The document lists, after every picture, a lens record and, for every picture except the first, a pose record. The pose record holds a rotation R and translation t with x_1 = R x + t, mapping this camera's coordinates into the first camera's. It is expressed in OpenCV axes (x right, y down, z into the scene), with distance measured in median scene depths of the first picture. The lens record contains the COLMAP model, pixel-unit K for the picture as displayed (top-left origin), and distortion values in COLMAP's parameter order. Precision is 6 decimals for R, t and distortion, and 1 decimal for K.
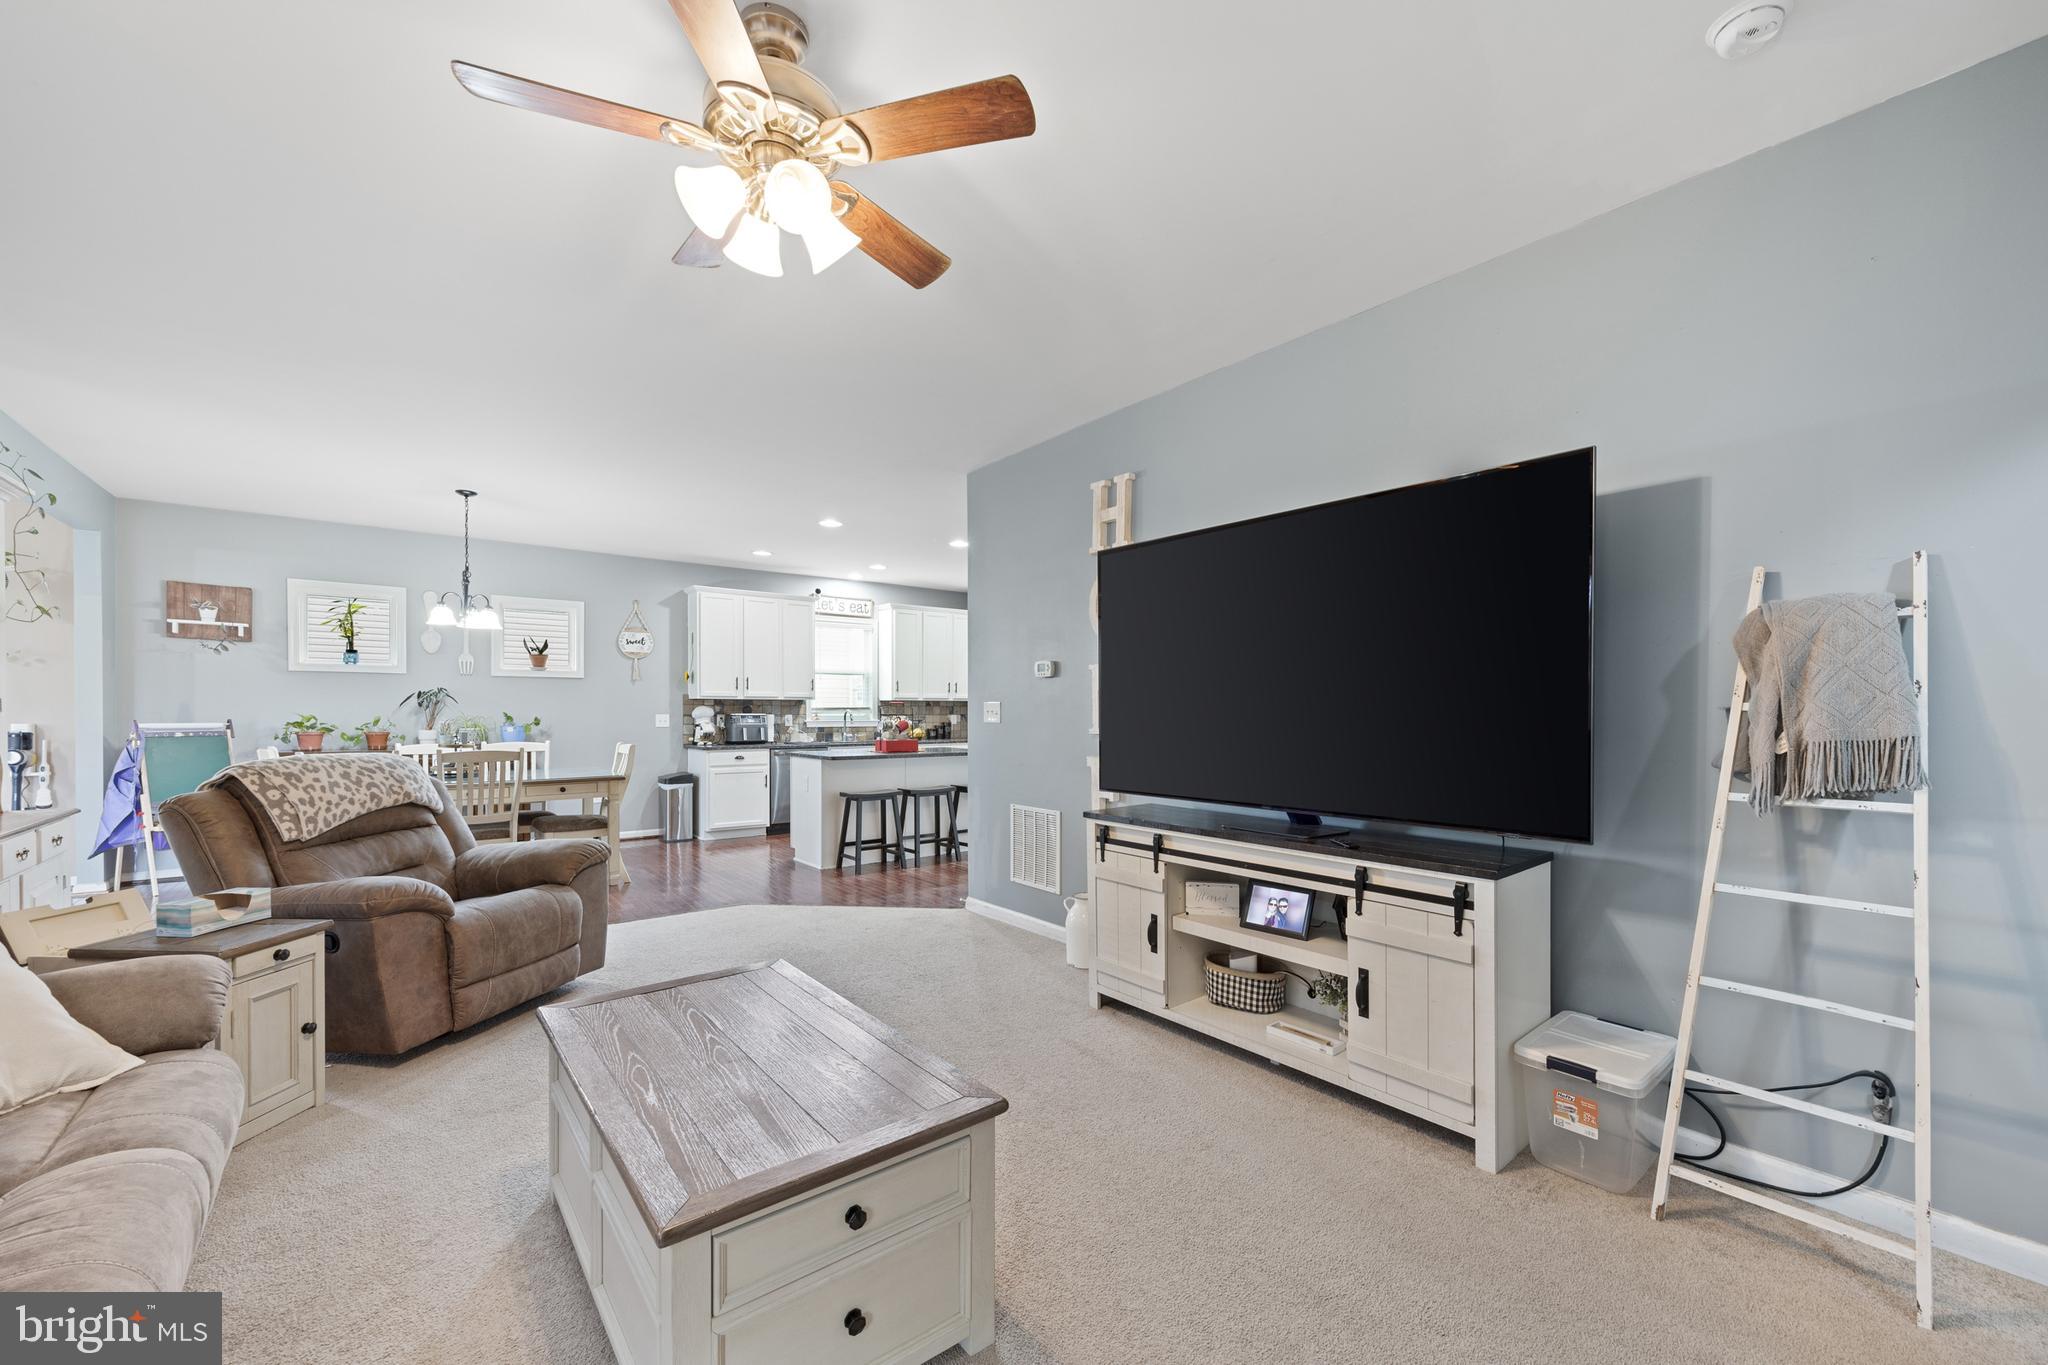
lens RADIAL K [[798.0, 0, 1013.0], [0, 798.0, 712.8], [0, 0, 1]] dist [0.000890, -0.000473]
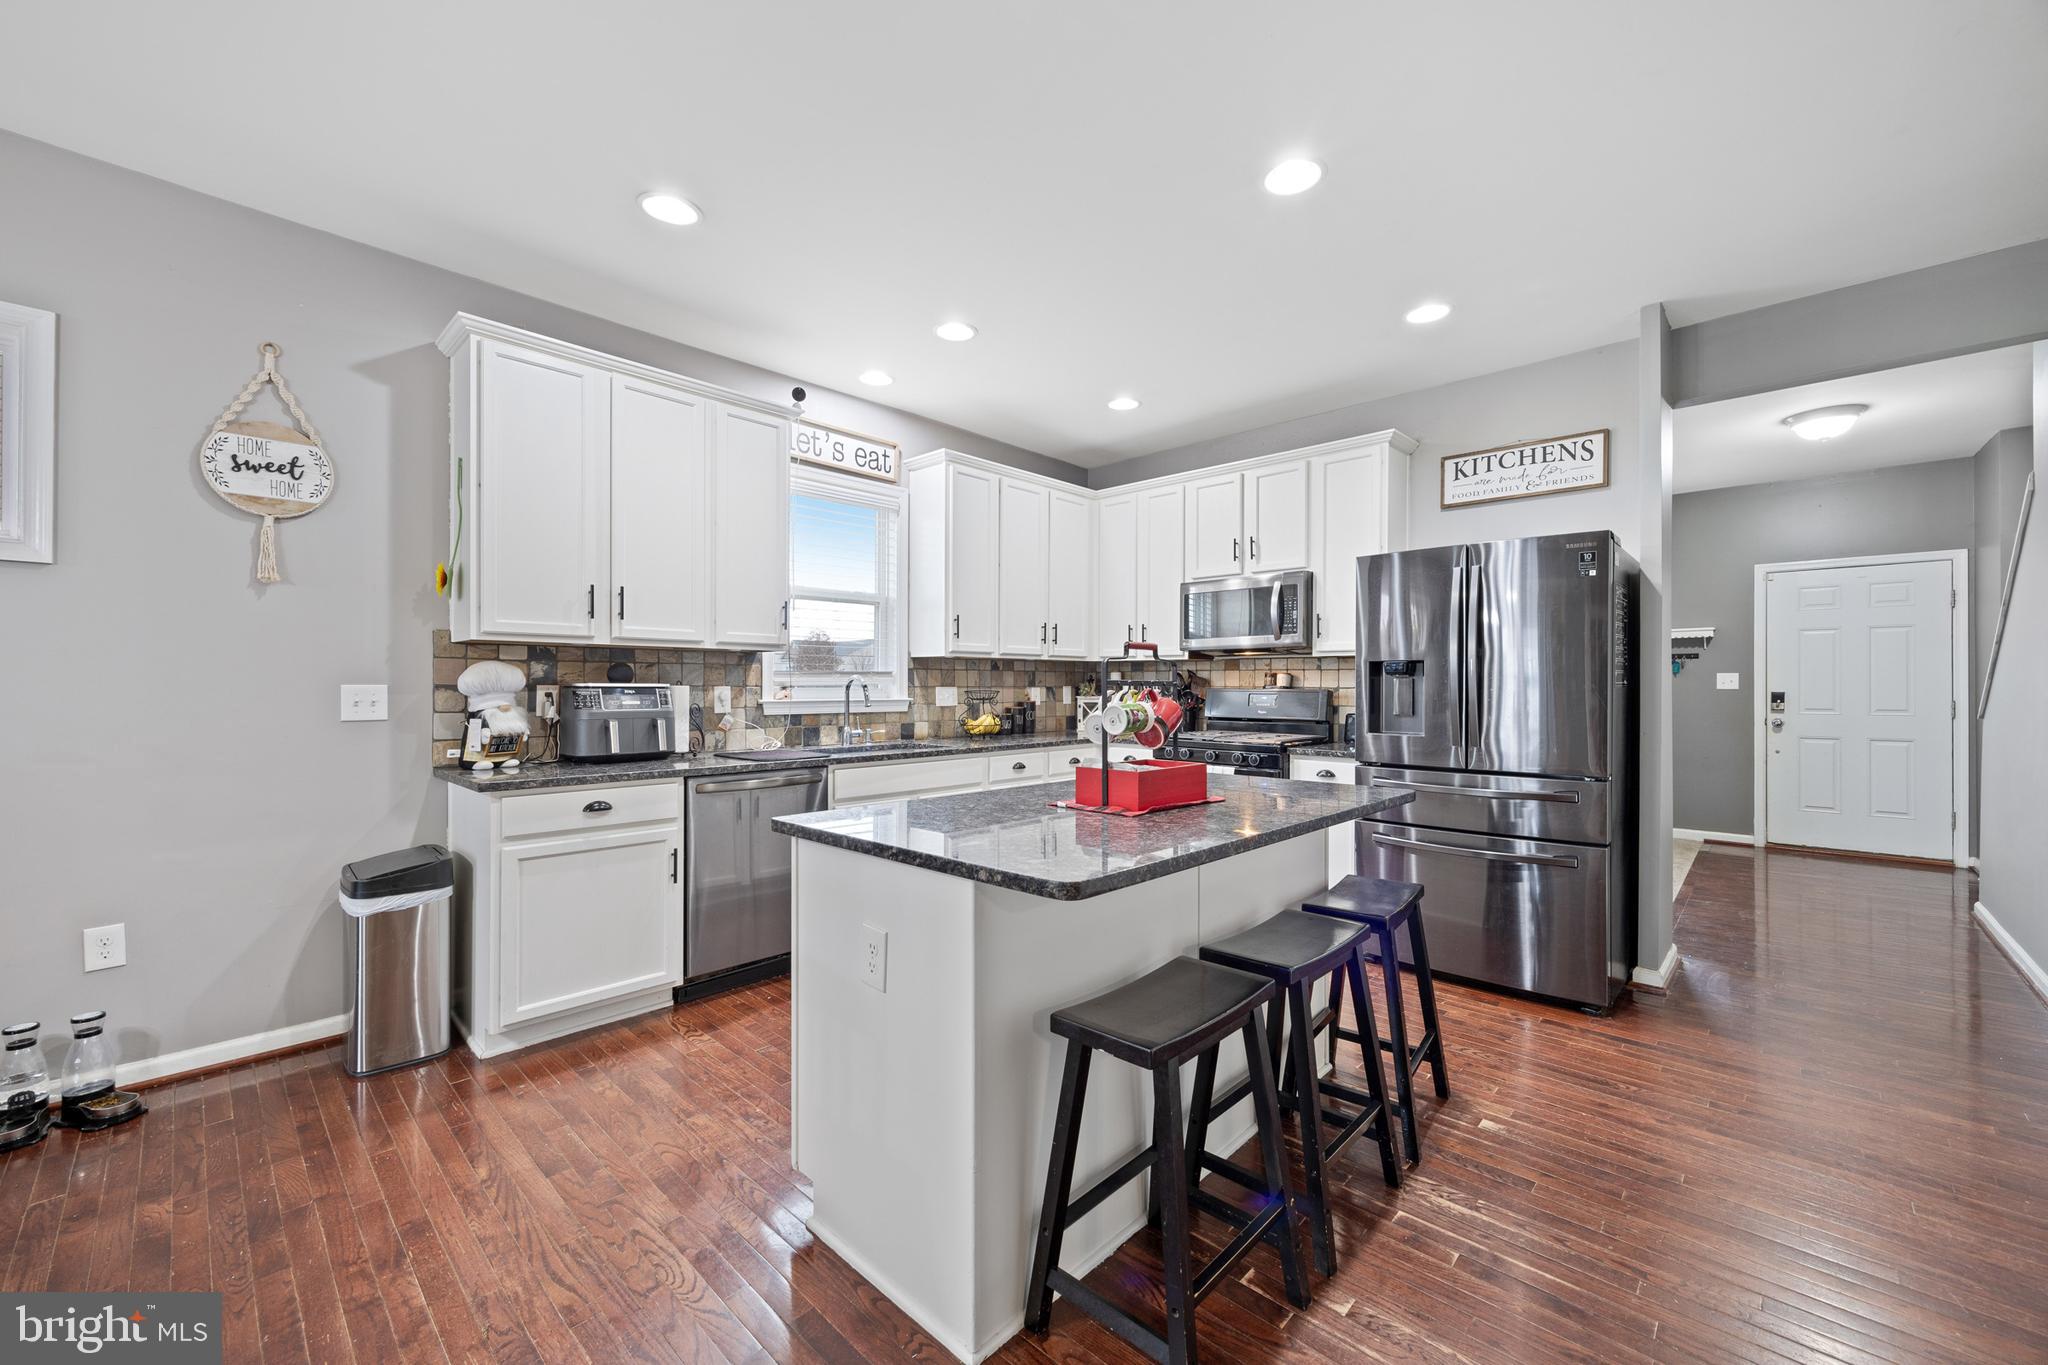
lens RADIAL K [[798.0, 0, 1011.6], [0, 798.0, 687.3], [0, 0, 1]] dist [0.000890, -0.000473]
pose [[0.988984, 0.002993, 0.147991, -0.208506], [-0.003469, 0.999990, 0.002959, 0.001359], [-0.147981, -0.003440, 0.988984, 0.606219]]
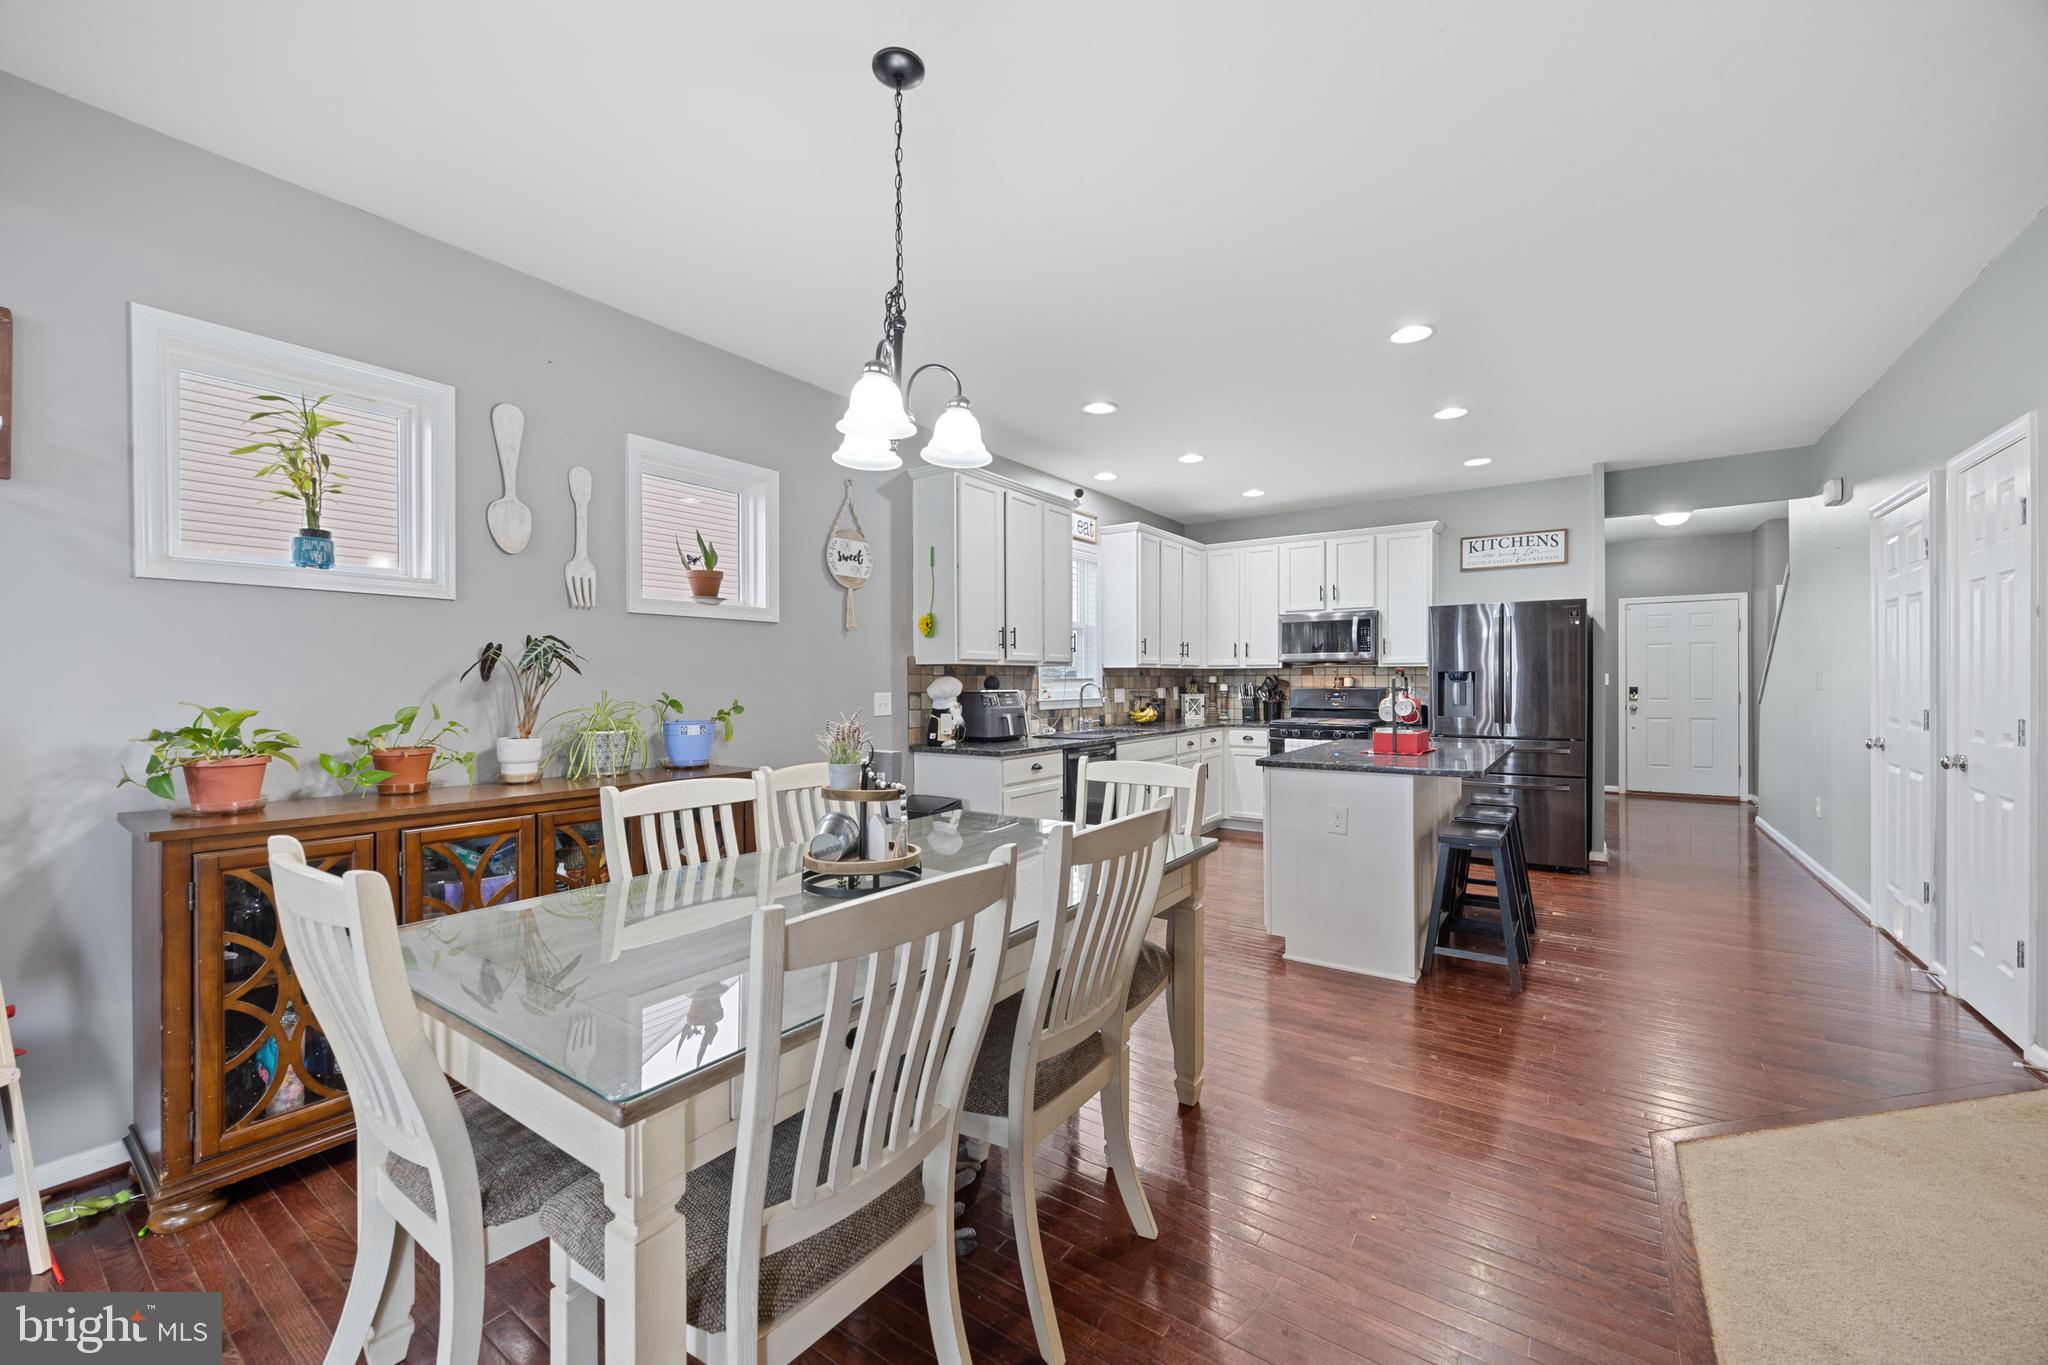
lens RADIAL K [[798.0, 0, 1000.9], [0, 798.0, 692.6], [0, 0, 1]] dist [0.000890, -0.000473]
pose [[0.958854, -0.007716, 0.283793, -0.513366], [0.003731, 0.999887, 0.014578, -0.005510], [-0.283874, -0.012920, 0.958775, 0.447042]]
